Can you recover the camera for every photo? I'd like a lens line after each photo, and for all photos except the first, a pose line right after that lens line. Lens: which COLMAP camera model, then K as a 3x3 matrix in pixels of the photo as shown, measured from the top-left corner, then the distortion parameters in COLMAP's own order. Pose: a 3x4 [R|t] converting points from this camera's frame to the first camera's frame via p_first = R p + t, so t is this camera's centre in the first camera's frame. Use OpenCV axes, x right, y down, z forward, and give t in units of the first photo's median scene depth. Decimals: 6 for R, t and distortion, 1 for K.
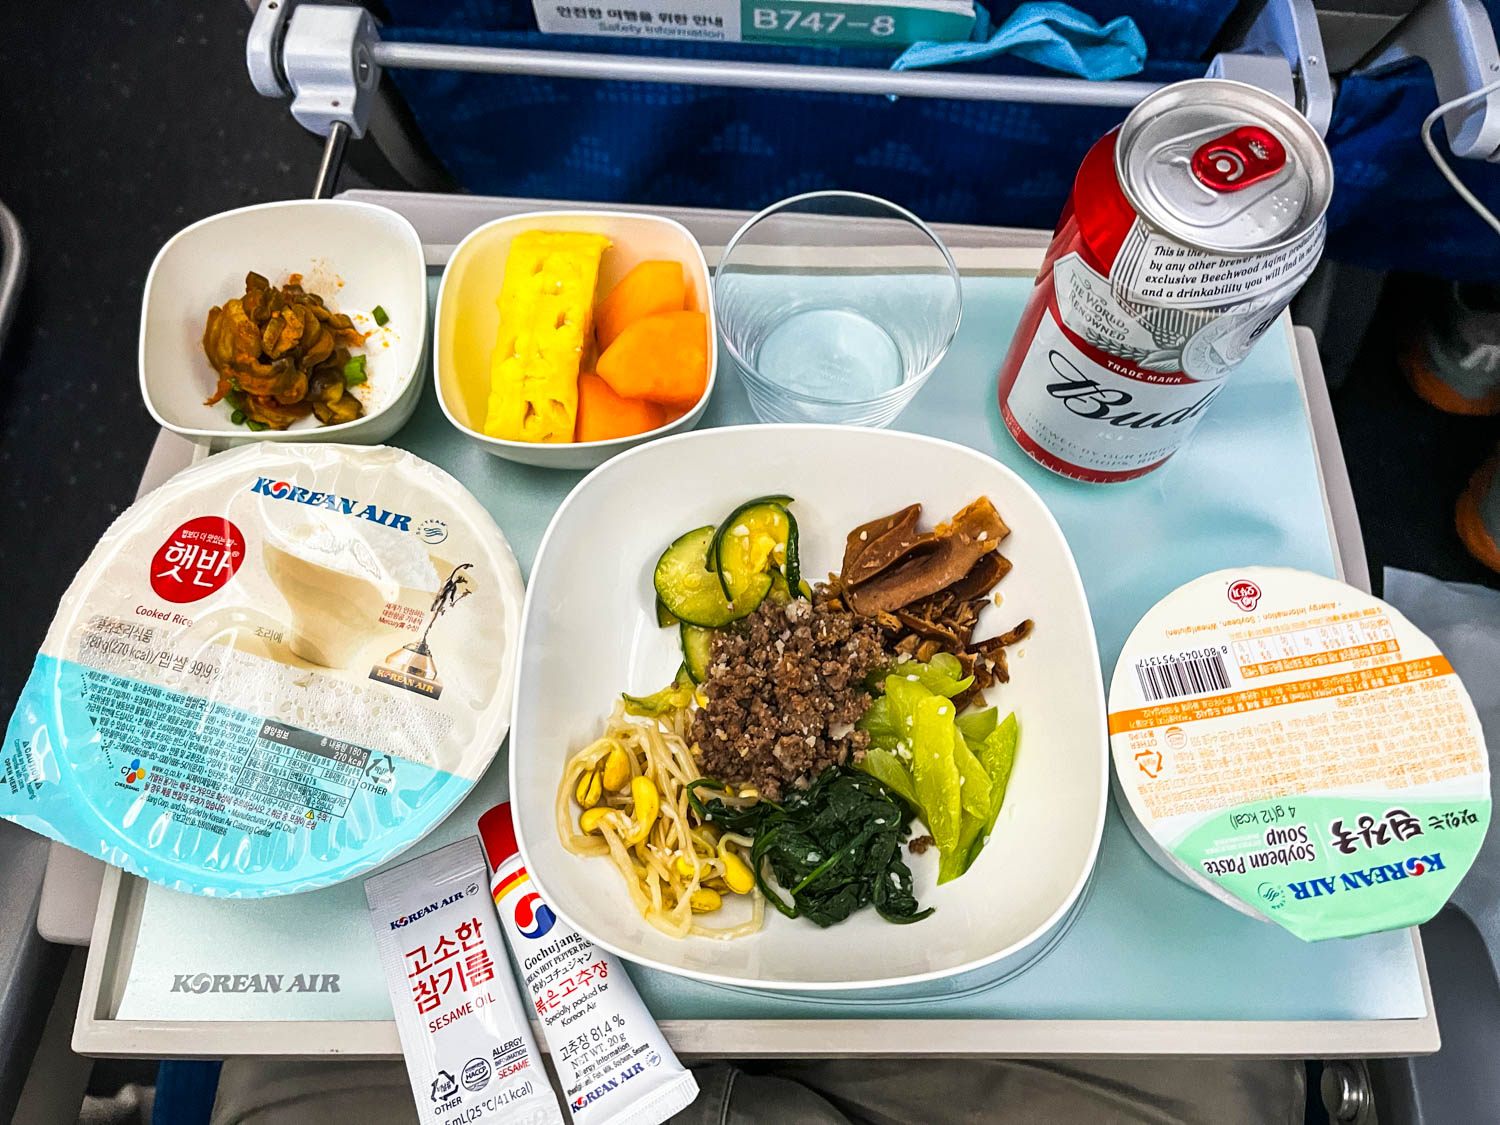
lens RADIAL K [[1161.6, 0, 750.0], [0, 1161.6, 562.5], [0, 0, 1]] dist [-0.003099, -0.037816]
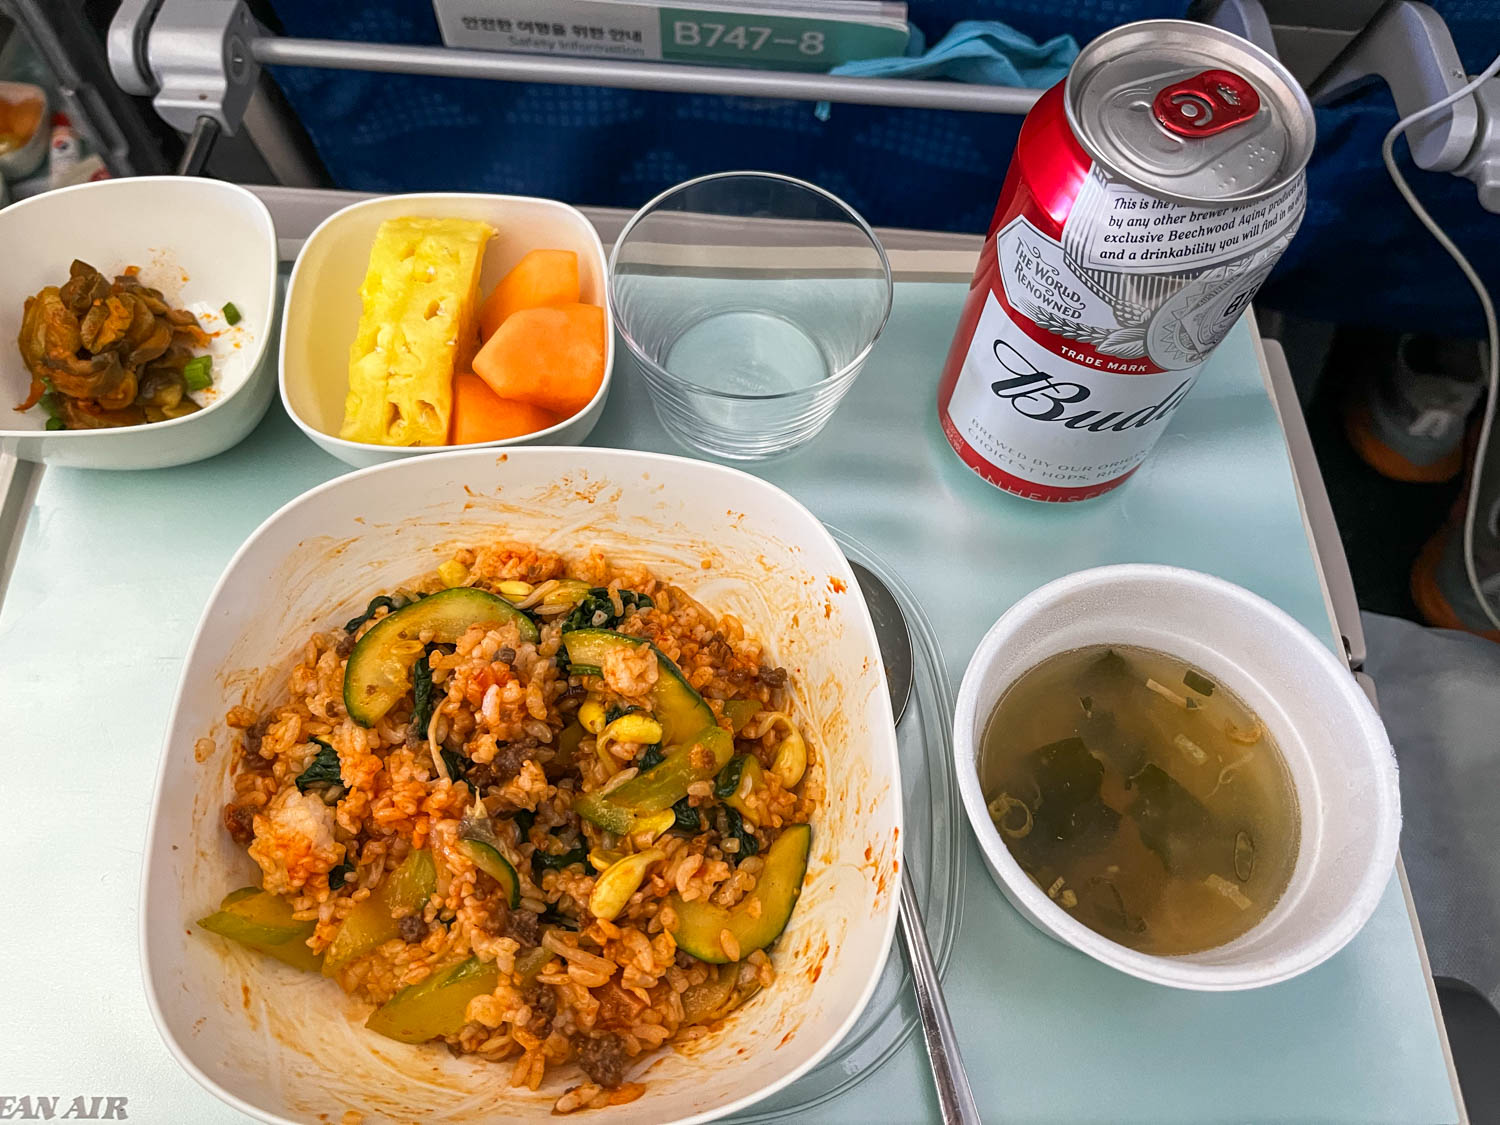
lens RADIAL K [[1161.6, 0, 750.0], [0, 1161.6, 562.5], [0, 0, 1]] dist [-0.003099, -0.037816]
pose [[0.999112, -0.001456, 0.042105, 0.036084], [0.004797, 0.996833, -0.079377, 0.047685], [-0.041856, 0.079509, 0.995955, 0.145362]]
